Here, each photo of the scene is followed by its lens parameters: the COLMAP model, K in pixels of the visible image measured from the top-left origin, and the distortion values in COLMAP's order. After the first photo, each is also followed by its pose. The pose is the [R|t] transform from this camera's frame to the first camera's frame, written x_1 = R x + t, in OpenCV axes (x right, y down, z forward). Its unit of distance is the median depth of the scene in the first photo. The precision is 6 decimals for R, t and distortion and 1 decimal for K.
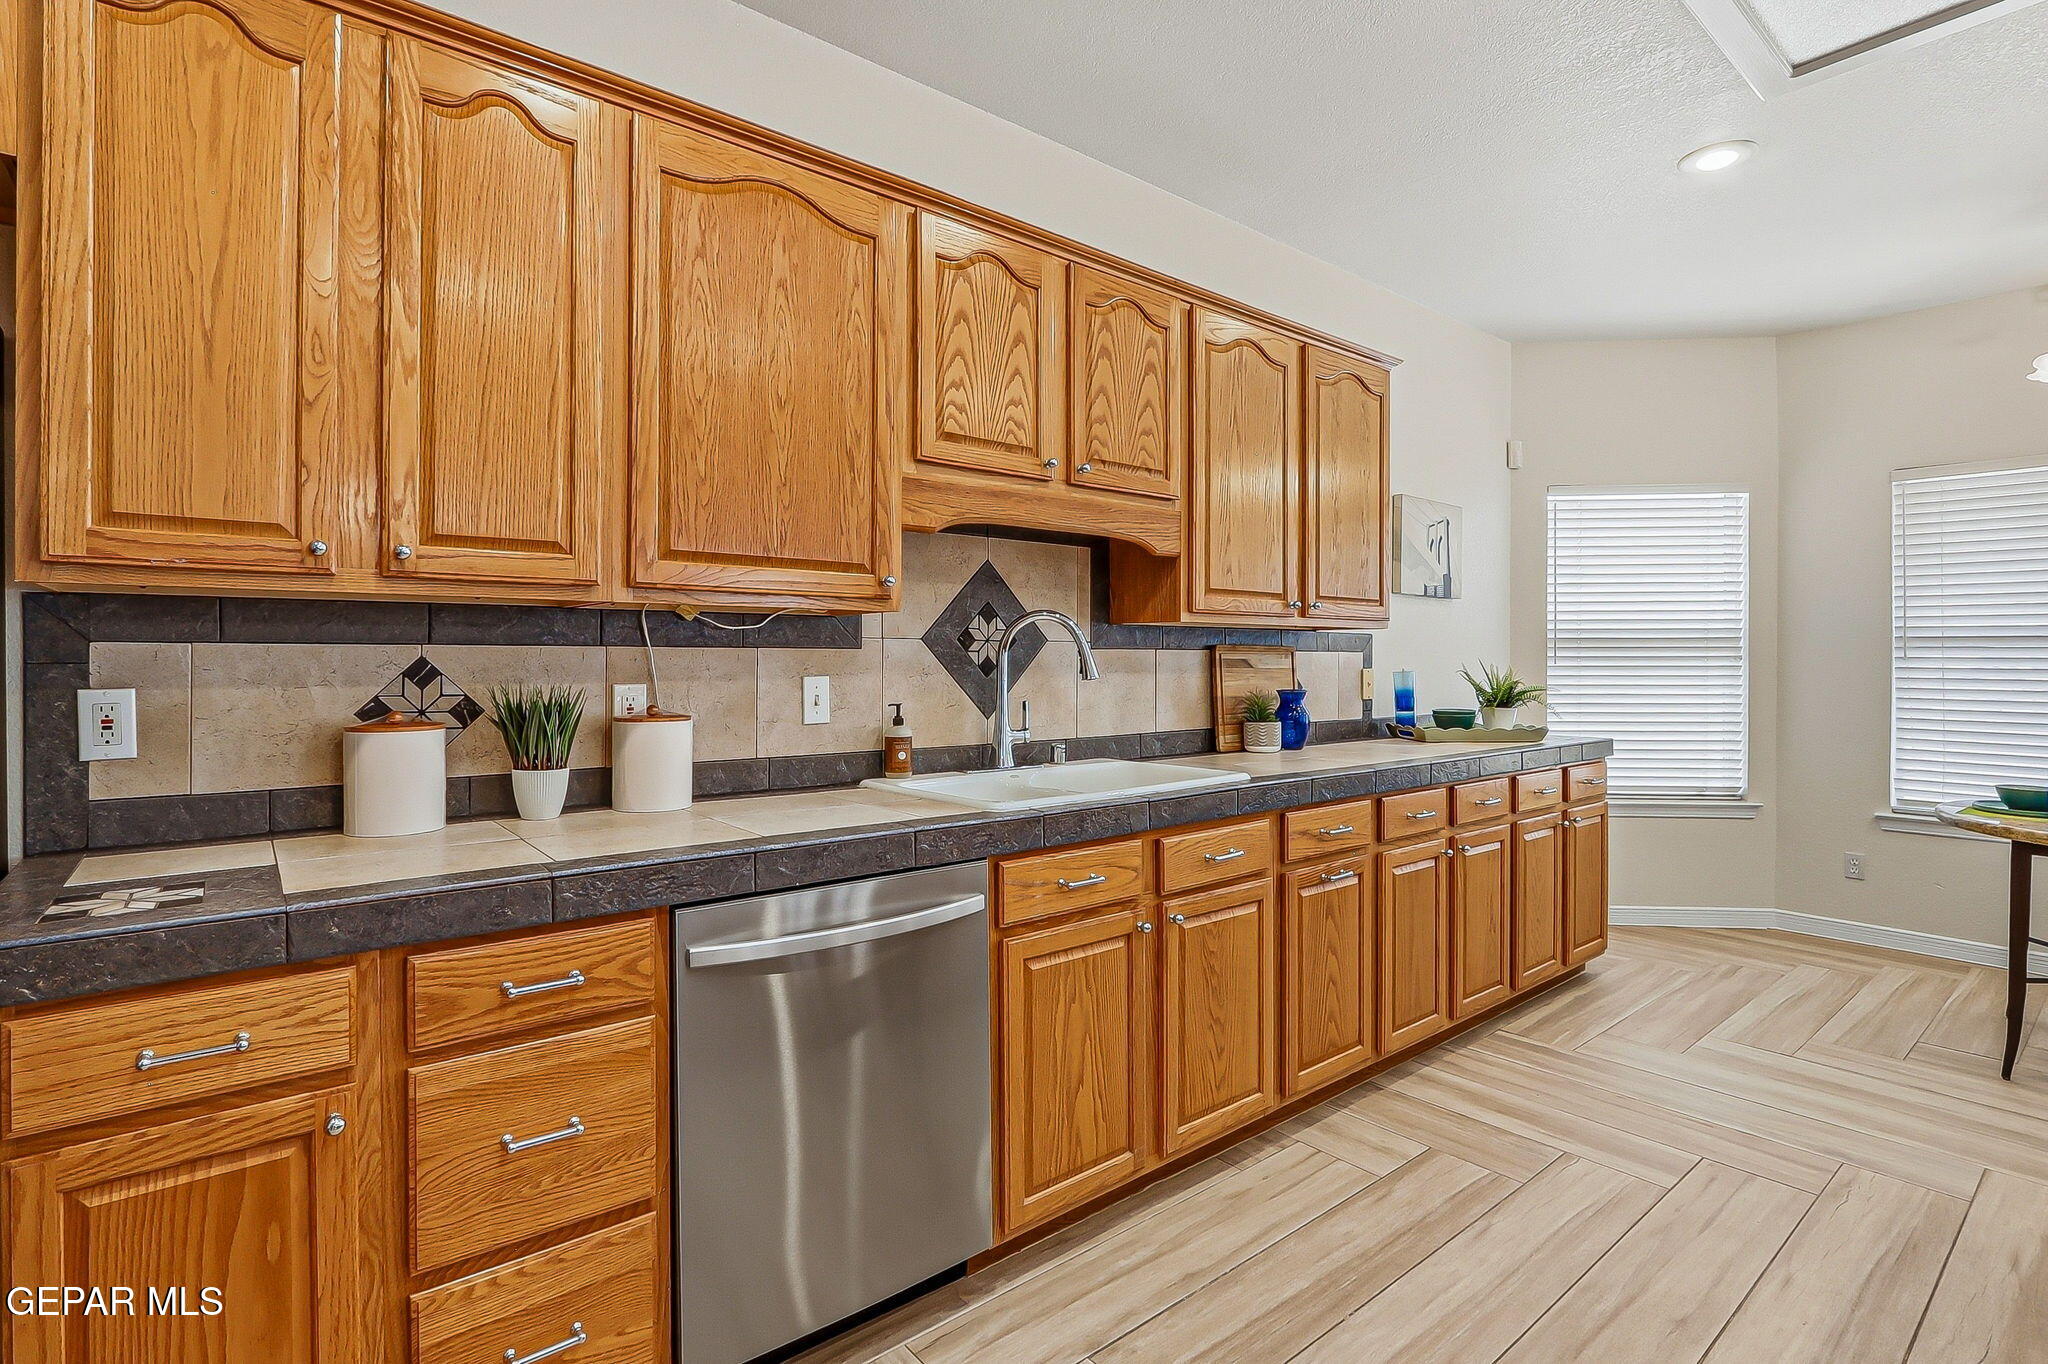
lens RADIAL K [[992.8, 0, 1031.6], [0, 992.8, 656.3], [0, 0, 1]] dist [-0.015306, 0.001263]
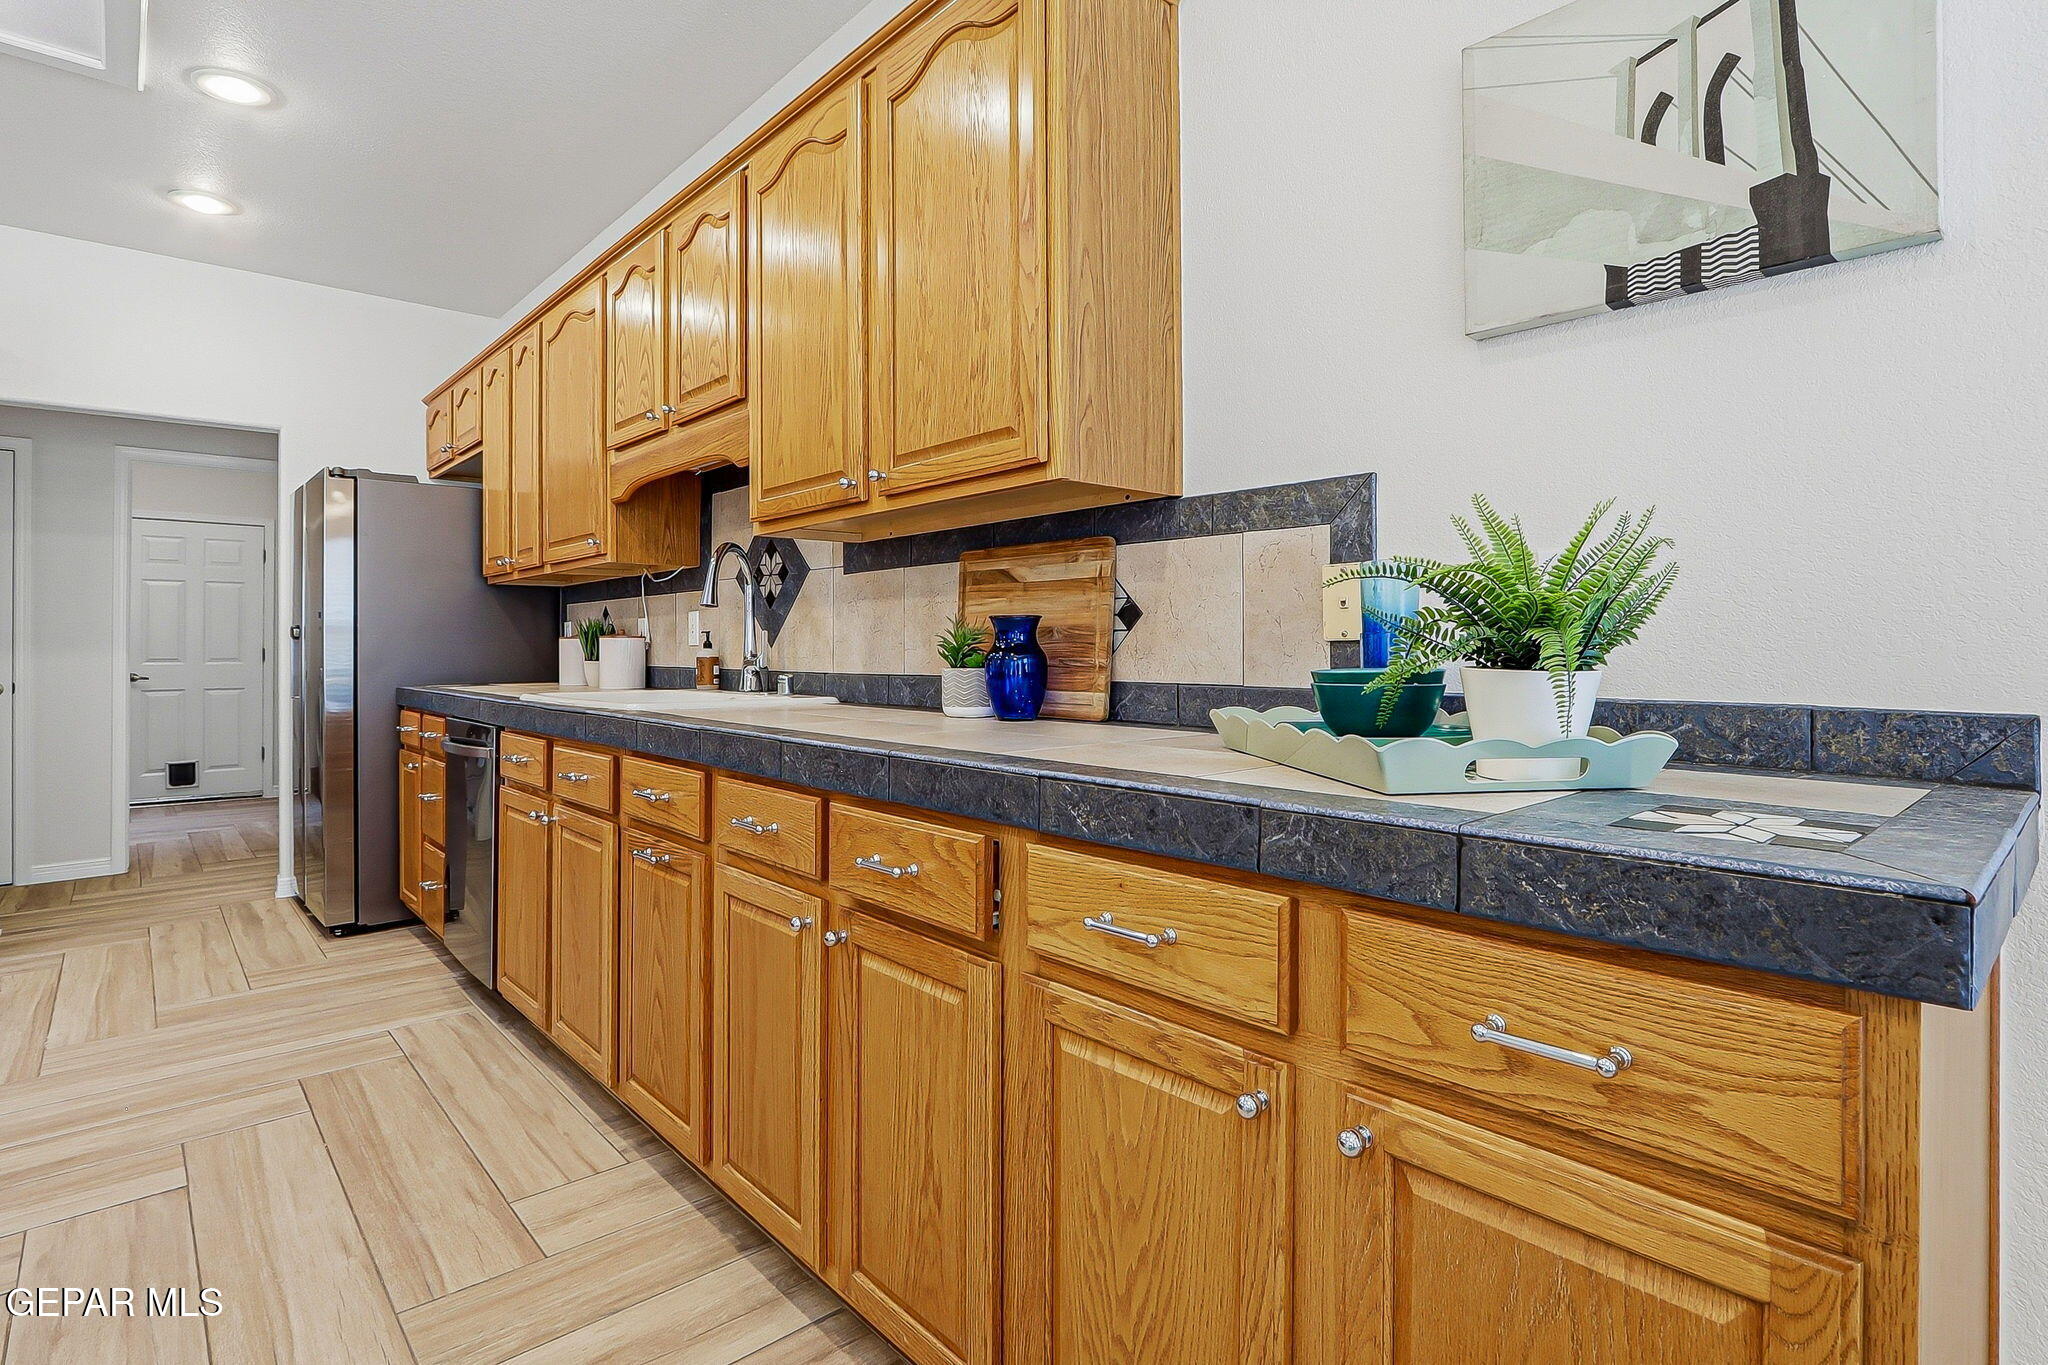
lens RADIAL K [[1005.5, 0, 1031.8], [0, 1005.5, 638.3], [0, 0, 1]] dist [-0.016978, -0.001081]
pose [[0.044998, -0.011373, -0.998922, 1.087542], [0.005774, 0.999921, -0.011125, 0.068728], [0.998970, -0.005268, 0.045060, 1.267500]]
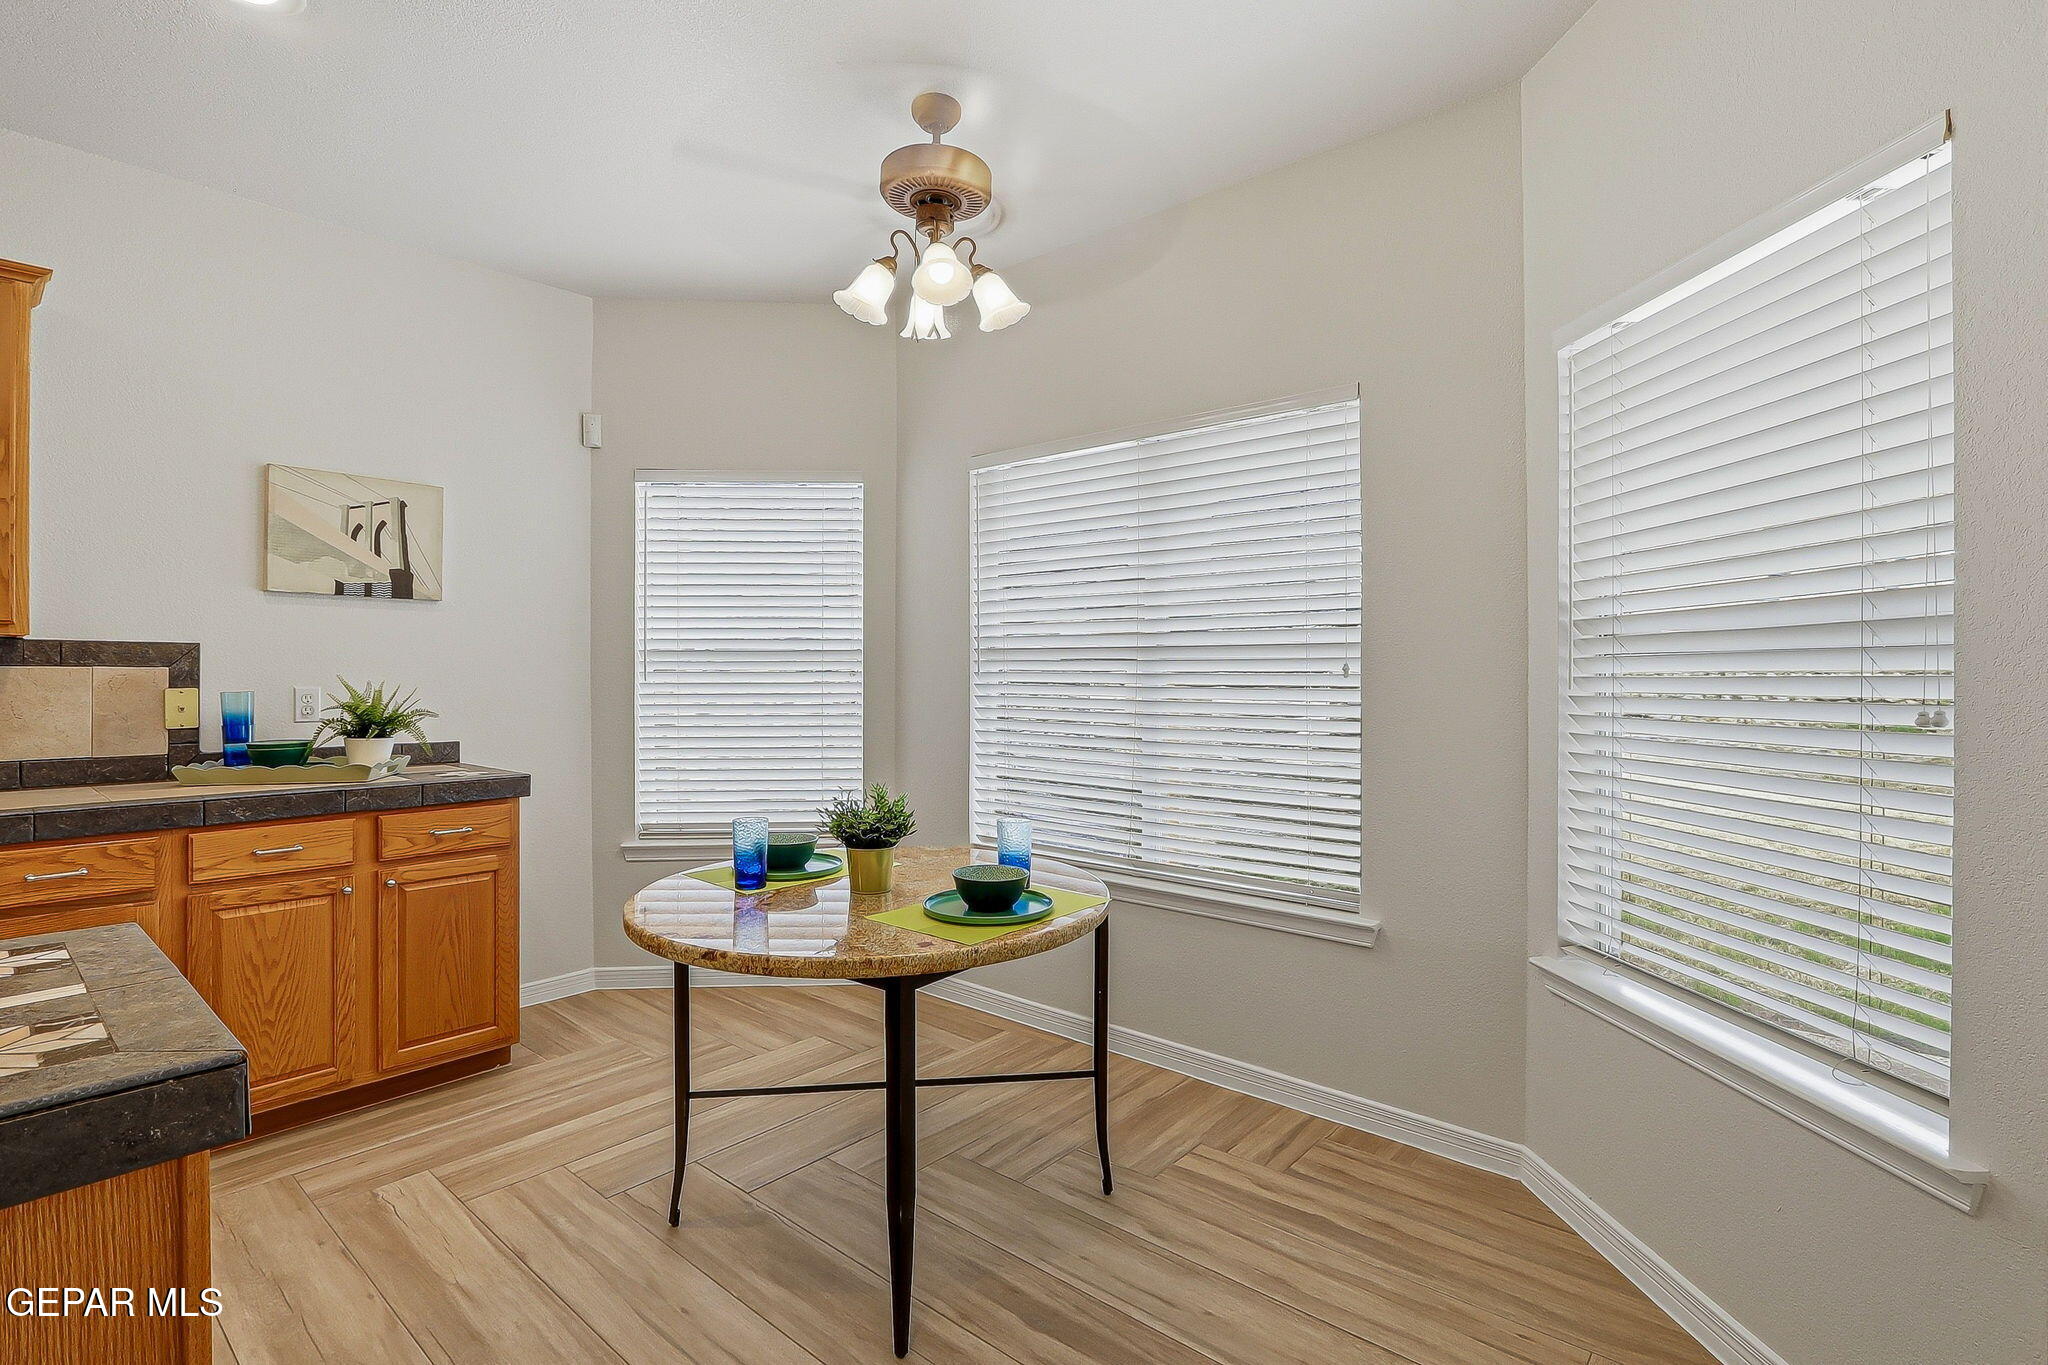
lens RADIAL K [[962.0, 0, 1028.8], [0, 962.0, 672.2], [0, 0, 1]] dist [-0.011747, 0.000015]
pose [[0.985627, -0.000923, 0.168932, 1.274601], [0.000698, 0.999999, 0.001393, -0.000670], [-0.168933, -0.001256, 0.985627, 0.241456]]
